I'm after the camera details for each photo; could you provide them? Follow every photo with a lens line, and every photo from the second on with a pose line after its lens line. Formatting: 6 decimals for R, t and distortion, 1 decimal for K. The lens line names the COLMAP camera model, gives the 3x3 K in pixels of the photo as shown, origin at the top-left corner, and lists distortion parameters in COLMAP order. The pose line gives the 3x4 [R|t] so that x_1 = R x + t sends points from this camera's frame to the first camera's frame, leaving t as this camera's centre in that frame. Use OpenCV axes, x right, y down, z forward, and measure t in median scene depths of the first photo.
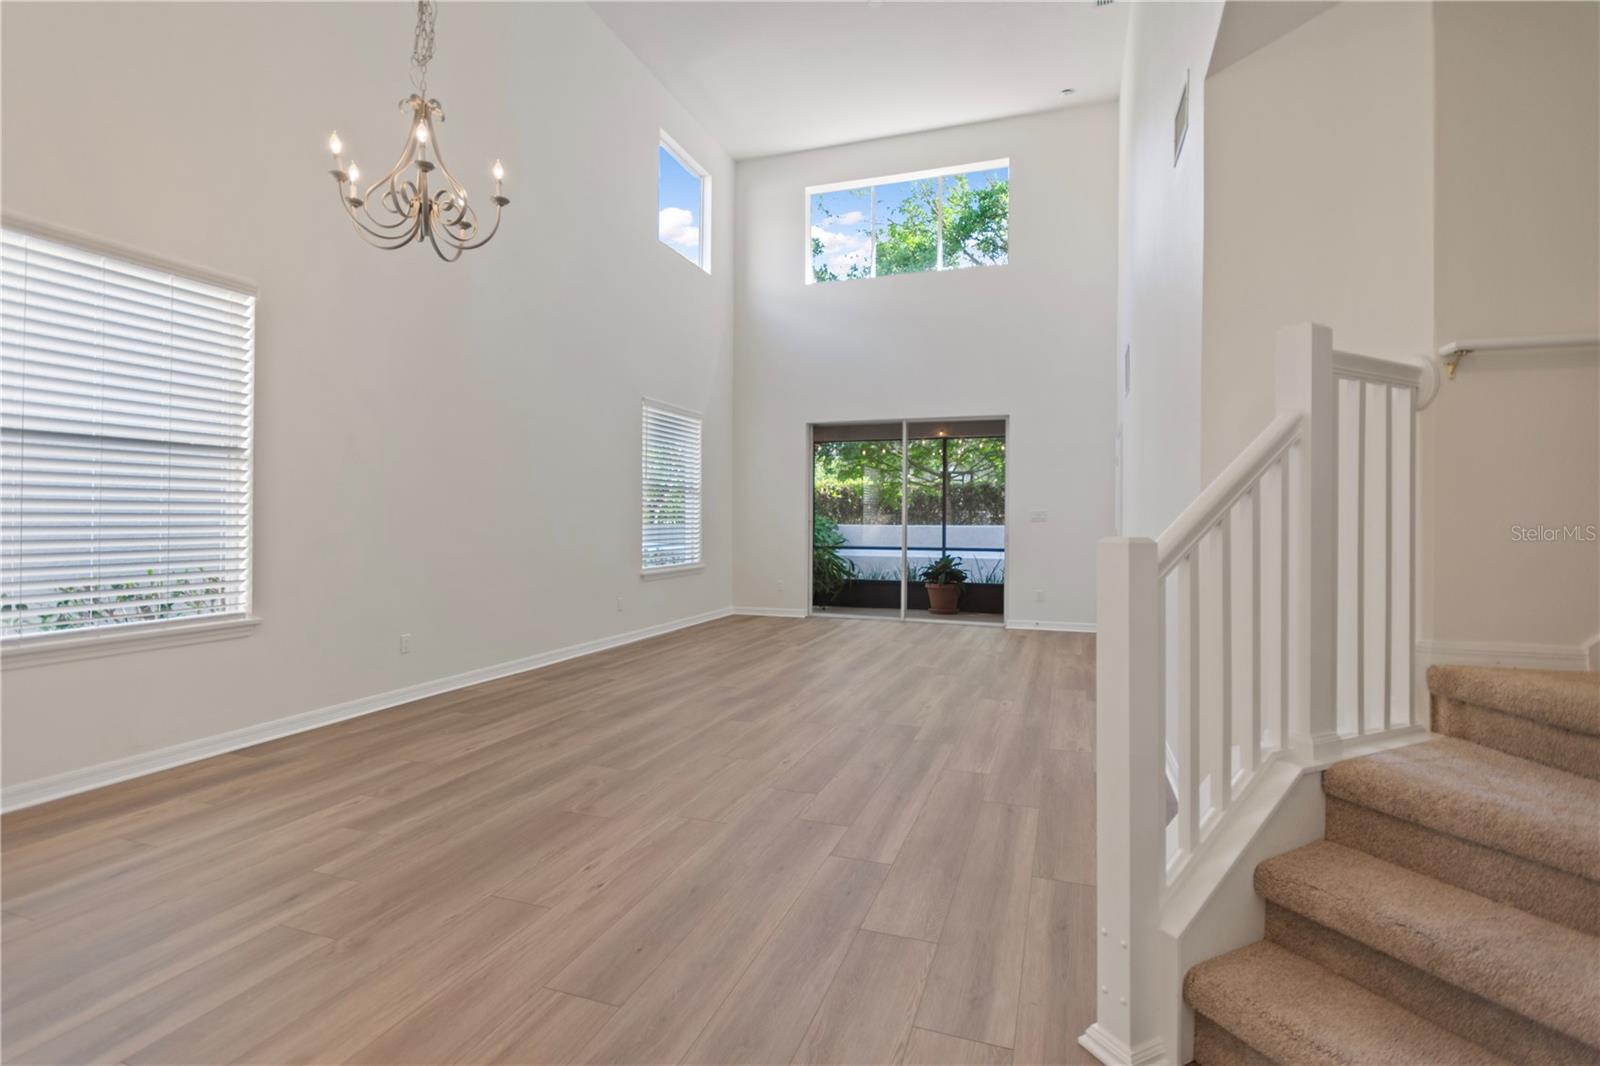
lens RADIAL K [[731.7, 0, 809.6], [0, 731.7, 524.6], [0, 0, 1]] dist [0.000428, -0.000025]
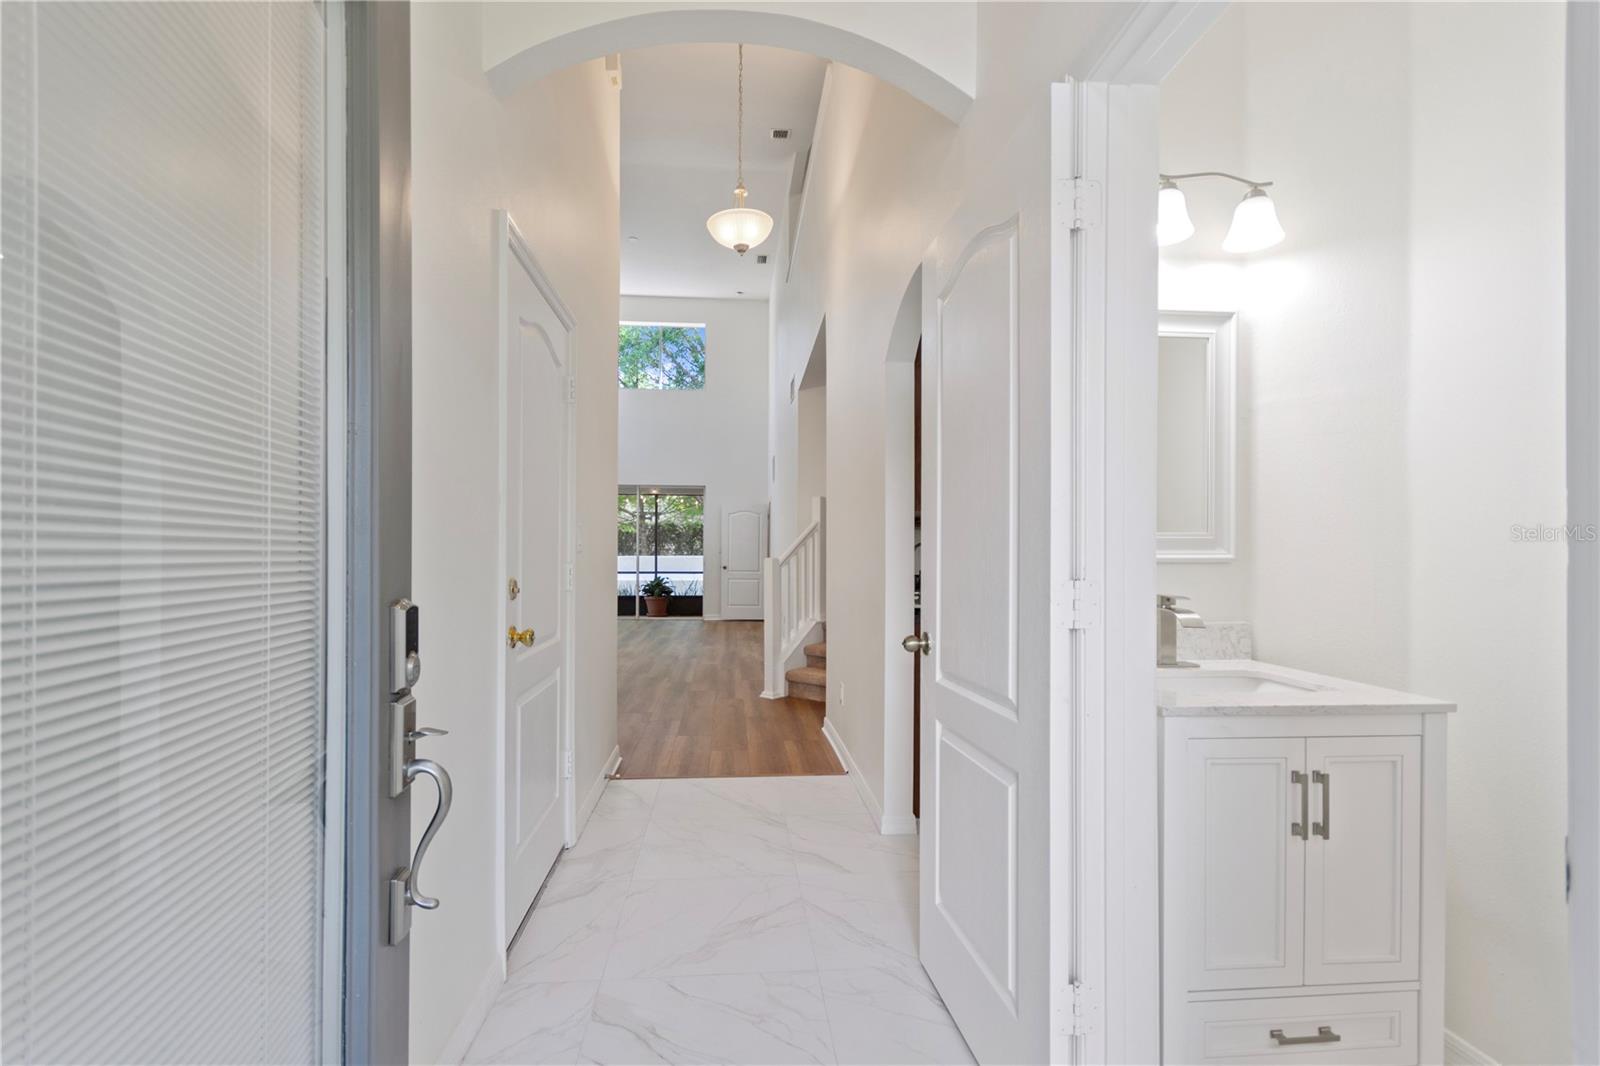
lens RADIAL K [[699.7, 0, 800.9], [0, 699.7, 552.7], [0, 0, 1]] dist [0.000560, 0.000096]
pose [[0.903400, -0.002018, 0.428794, -0.247132], [0.003987, 0.999985, -0.003695, 0.001818], [-0.428780, 0.005047, 0.903395, -0.589127]]
